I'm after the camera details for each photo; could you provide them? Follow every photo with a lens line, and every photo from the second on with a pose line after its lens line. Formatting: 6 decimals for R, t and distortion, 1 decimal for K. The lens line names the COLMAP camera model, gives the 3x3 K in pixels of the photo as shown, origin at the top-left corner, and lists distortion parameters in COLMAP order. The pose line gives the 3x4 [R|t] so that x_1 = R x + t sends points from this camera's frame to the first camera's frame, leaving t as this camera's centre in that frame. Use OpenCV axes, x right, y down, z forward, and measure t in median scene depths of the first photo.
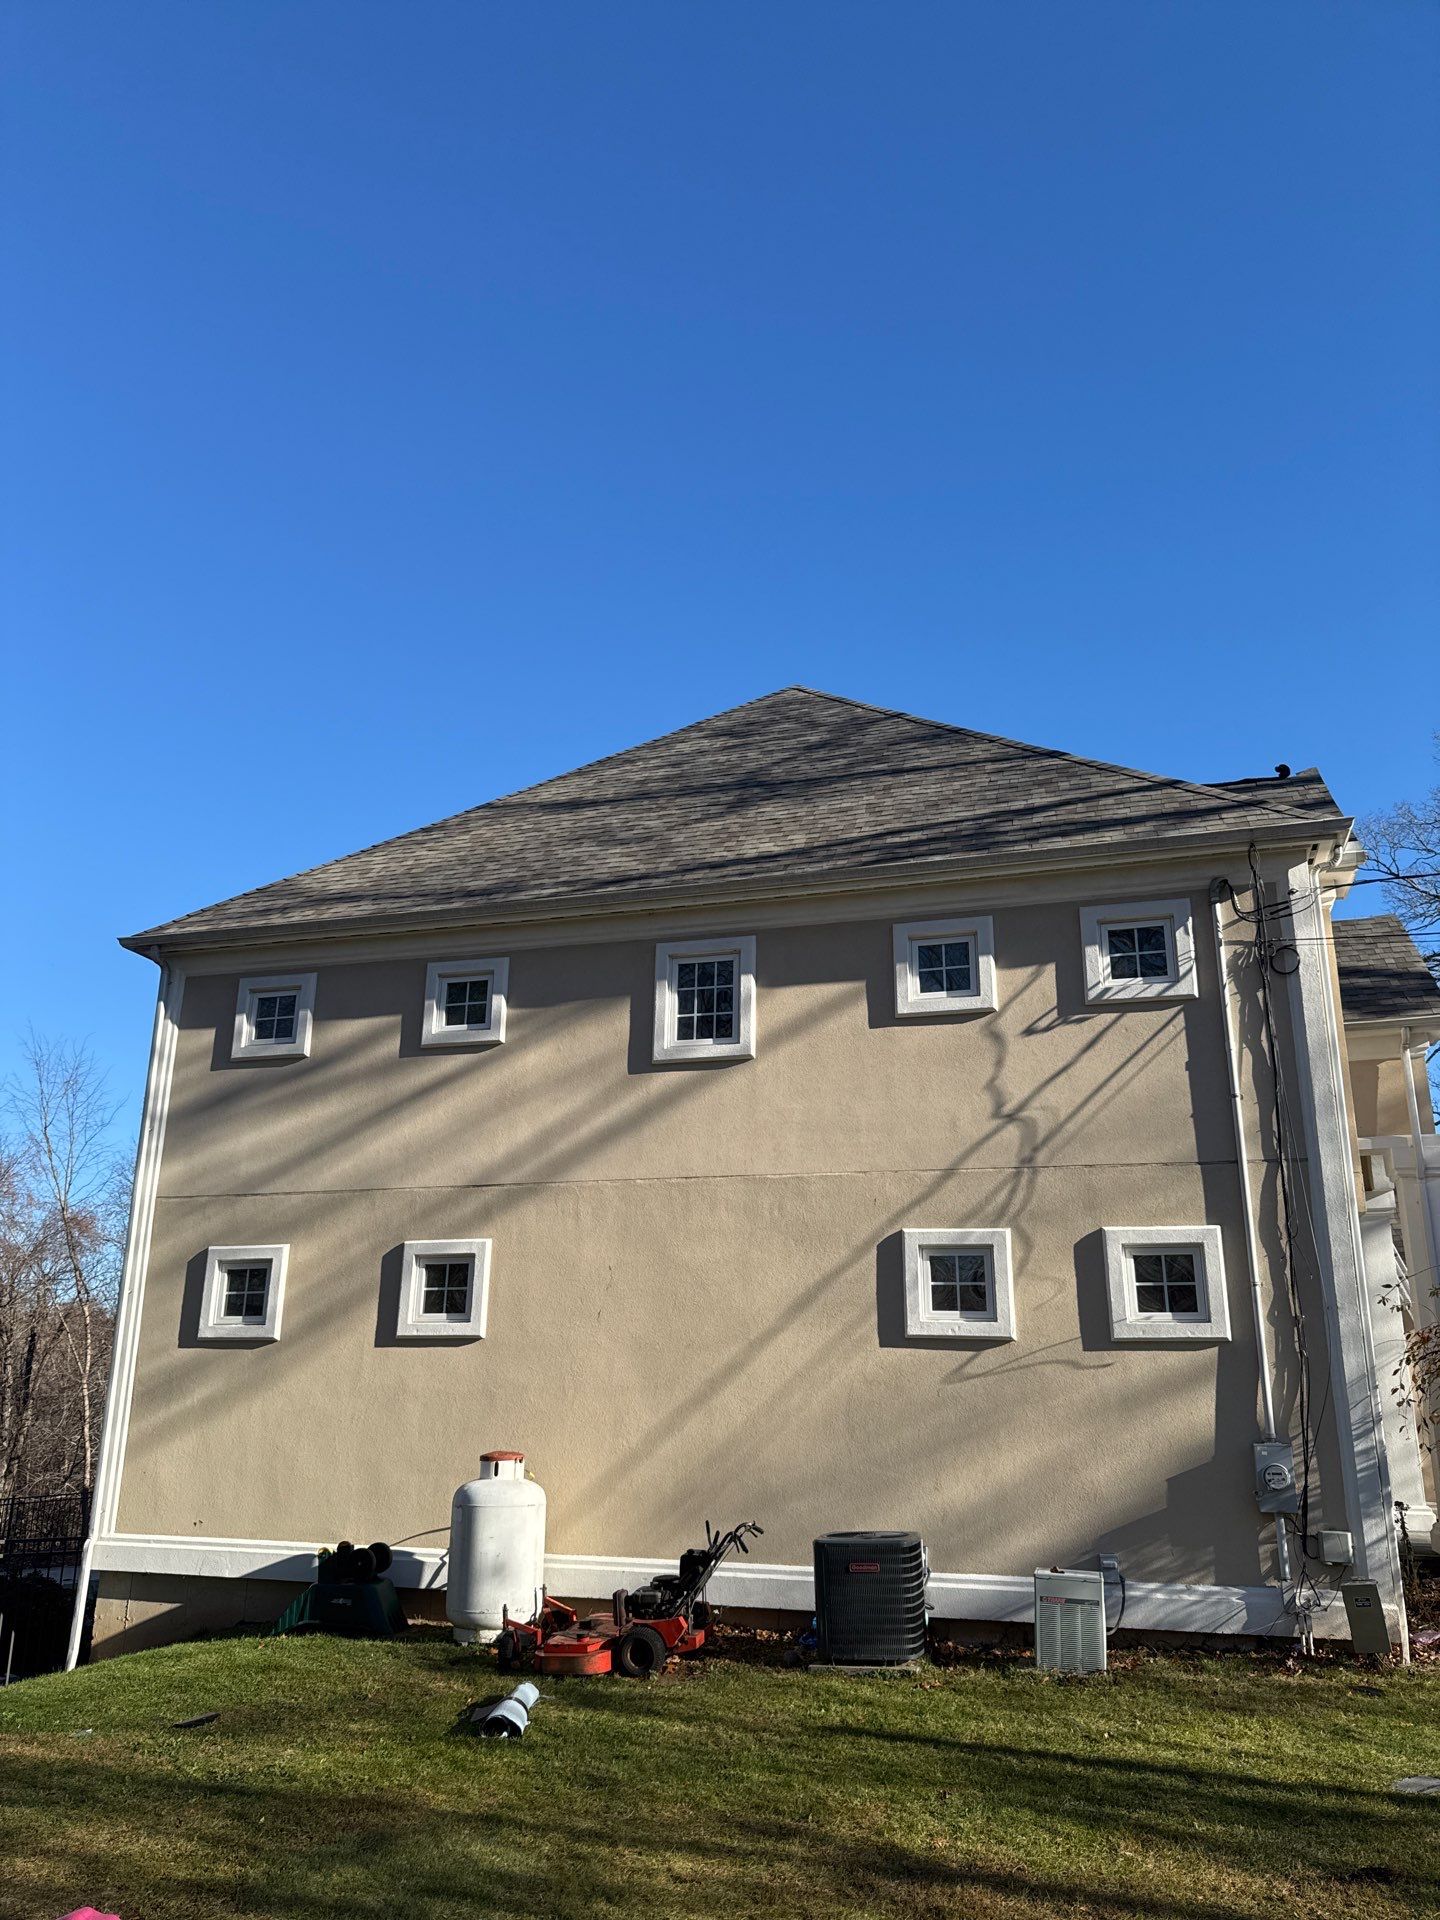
lens RADIAL K [[1518.0, 0, 720.0], [0, 1518.0, 960.0], [0, 0, 1]] dist [0.015199, -0.005891]
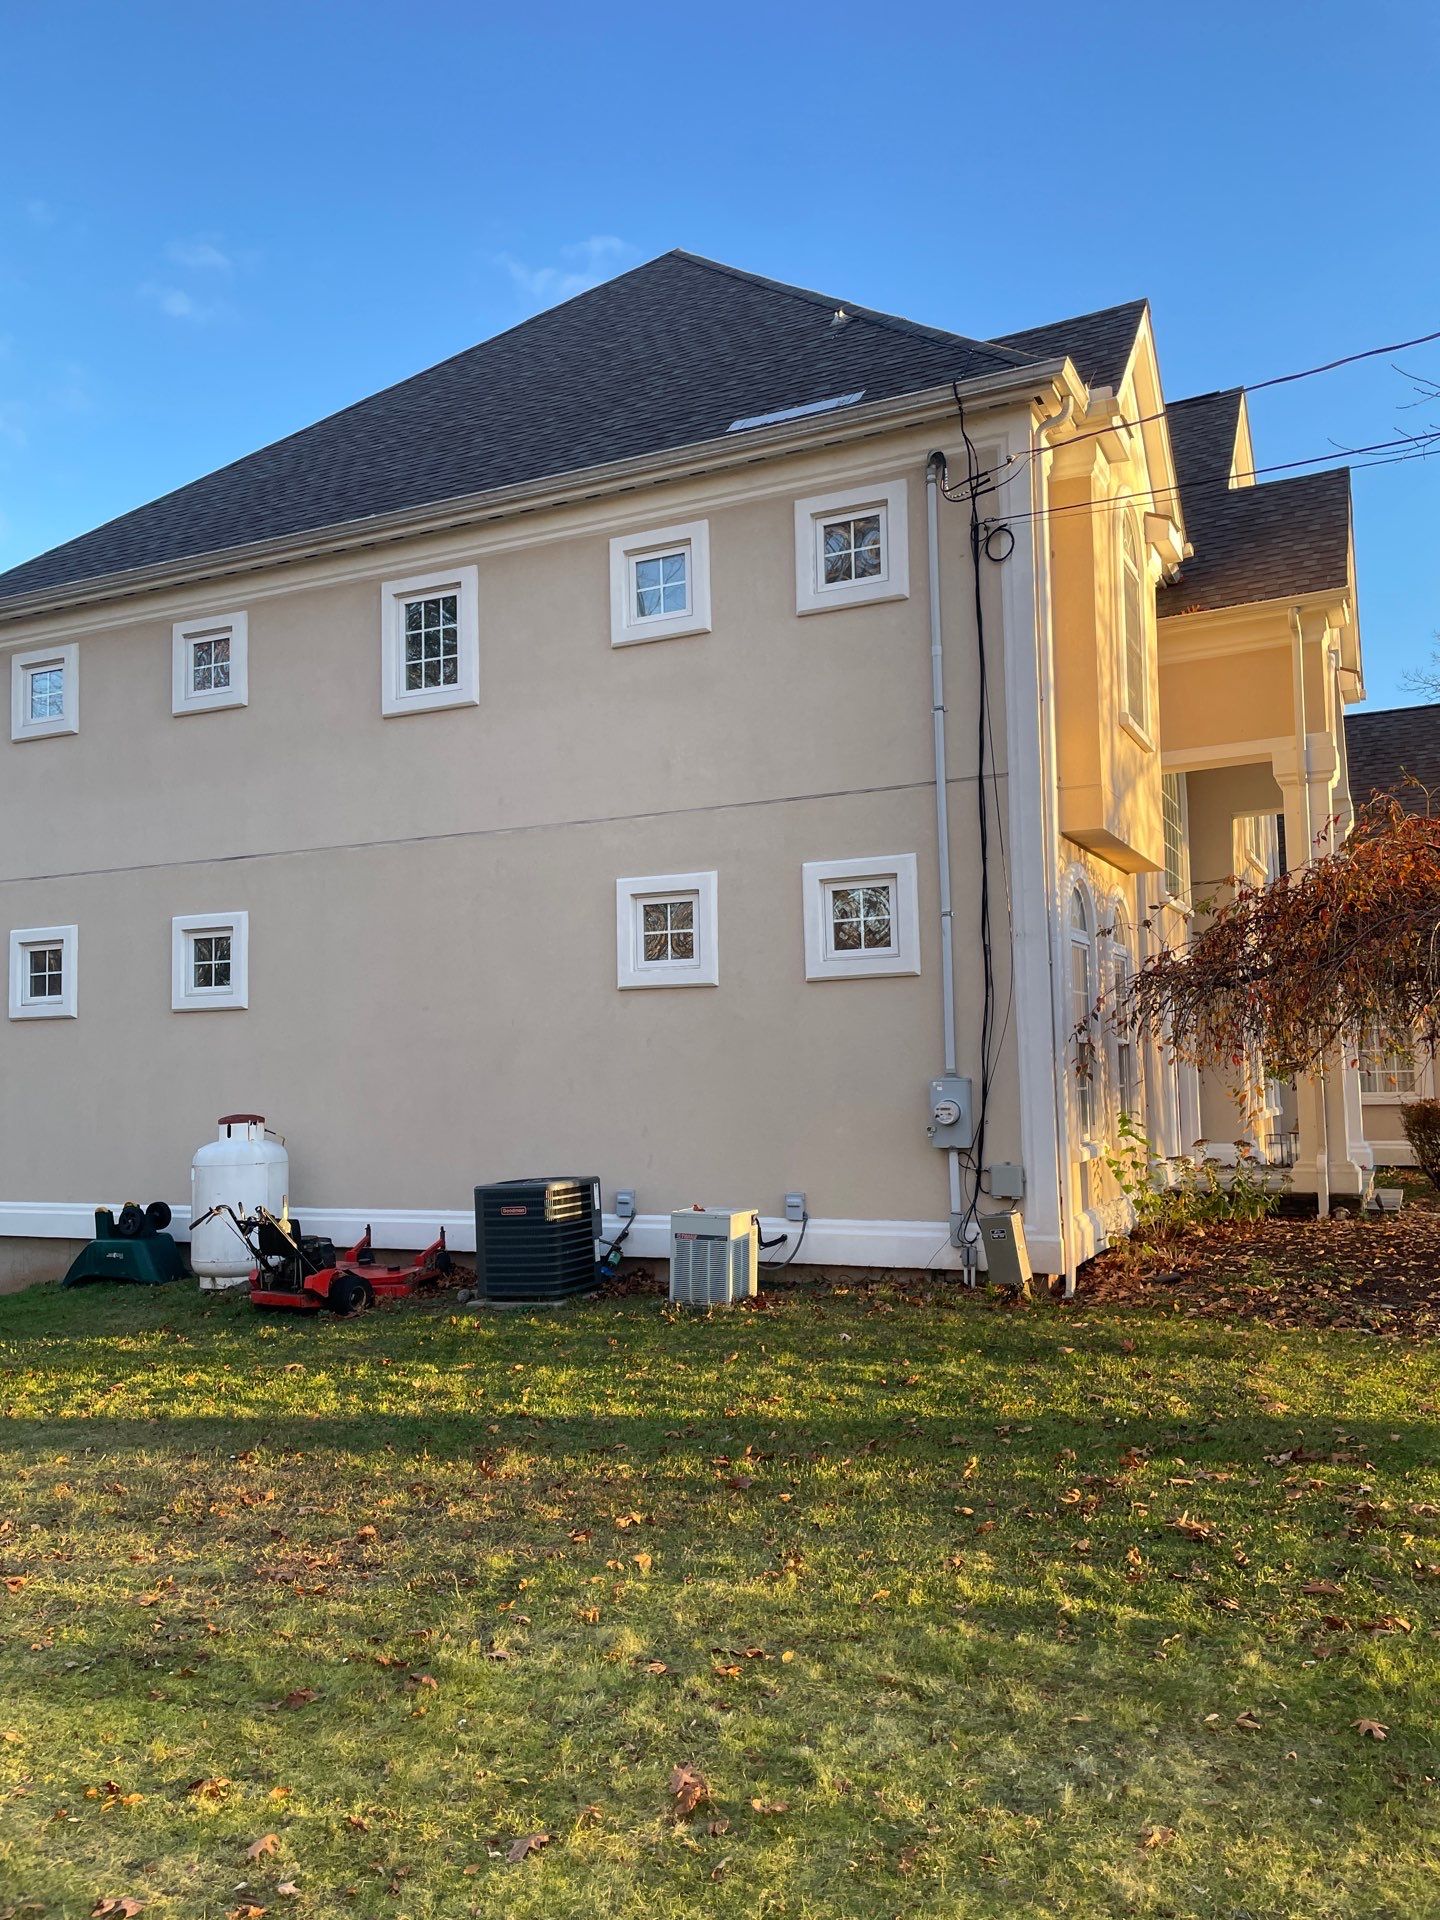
lens RADIAL K [[1931.8, 0, 720.0], [0, 1931.8, 960.0], [0, 0, 1]] dist [0.171997, -0.354116]
pose [[0.970210, -0.051504, -0.236727, 0.480989], [0.105408, 0.969546, 0.221067, -0.033203], [0.218132, -0.239434, 0.946092, -0.143555]]
